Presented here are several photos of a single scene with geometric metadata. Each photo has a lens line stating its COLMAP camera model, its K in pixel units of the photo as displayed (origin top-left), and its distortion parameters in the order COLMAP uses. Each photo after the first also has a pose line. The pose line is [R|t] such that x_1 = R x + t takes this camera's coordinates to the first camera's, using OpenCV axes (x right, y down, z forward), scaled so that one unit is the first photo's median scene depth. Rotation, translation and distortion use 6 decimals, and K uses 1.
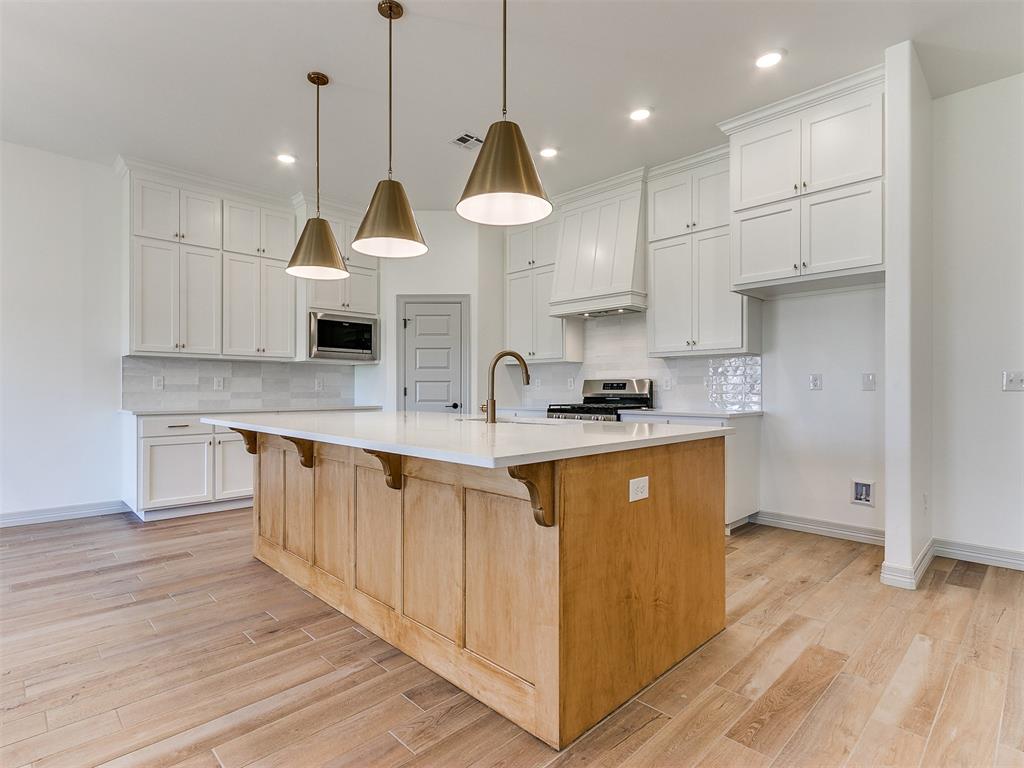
lens RADIAL K [[551.5, 0, 476.9], [0, 551.5, 394.5], [0, 0, 1]] dist [0.004898, -0.001621]
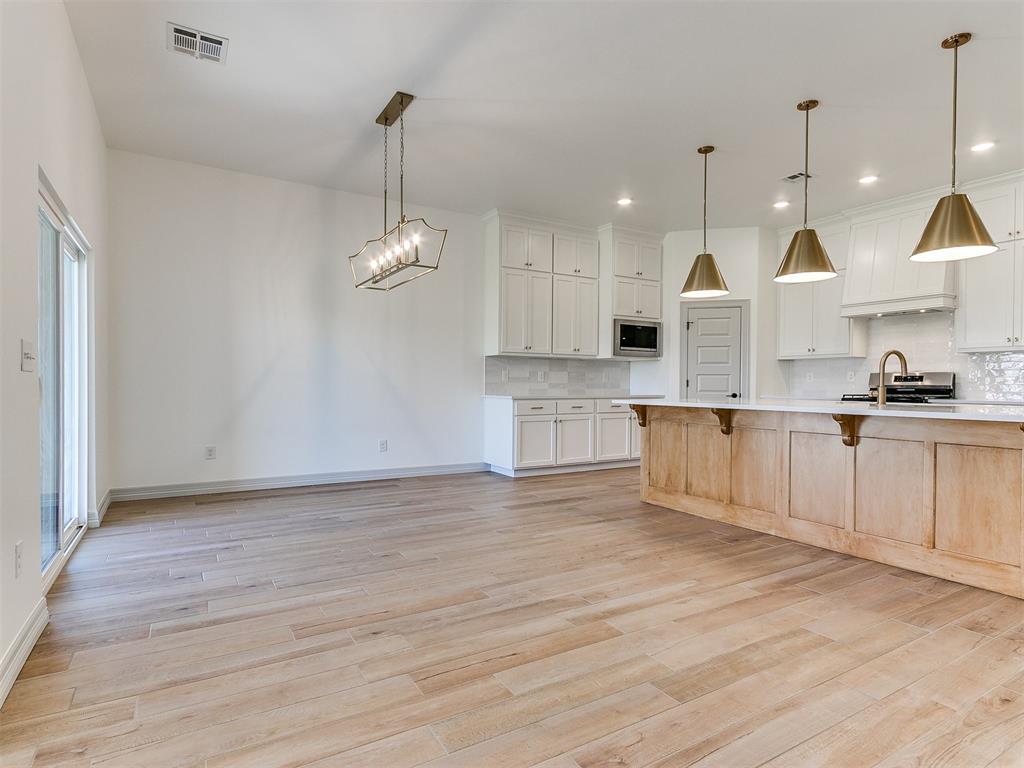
lens RADIAL K [[551.5, 0, 452.6], [0, 551.5, 393.6], [0, 0, 1]] dist [0.004898, -0.001621]
pose [[0.967157, 0.008084, -0.254051, -0.392706], [-0.006340, 0.999950, 0.007685, 0.013702], [0.254101, -0.005822, 0.967160, -0.341670]]
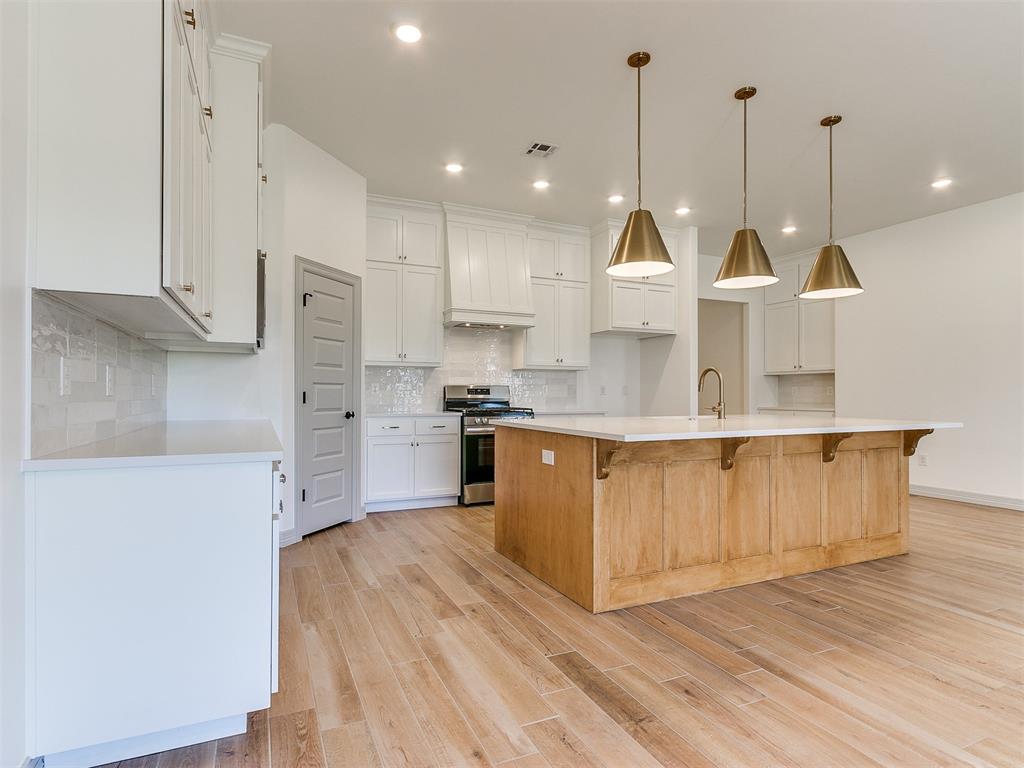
lens RADIAL K [[551.5, 0, 510.5], [0, 551.5, 397.6], [0, 0, 1]] dist [0.004898, -0.001621]
pose [[0.285684, -0.006016, 0.958305, -0.897535], [0.007765, 0.999962, 0.003963, -0.007236], [-0.958292, 0.006309, 0.285720, 0.686334]]
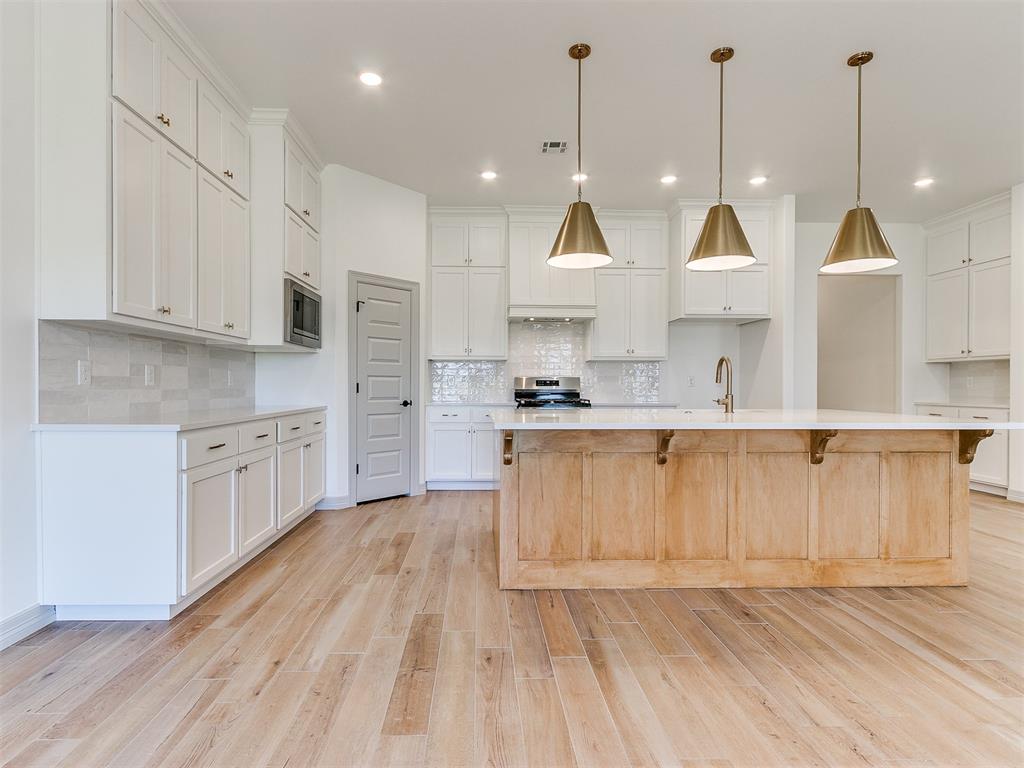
lens RADIAL K [[551.5, 0, 501.3], [0, 551.5, 401.0], [0, 0, 1]] dist [0.004898, -0.001621]
pose [[0.635734, -0.020339, 0.771640, -0.794266], [0.004568, 0.999734, 0.022588, -0.004112], [-0.771895, -0.010835, 0.635658, 0.369677]]
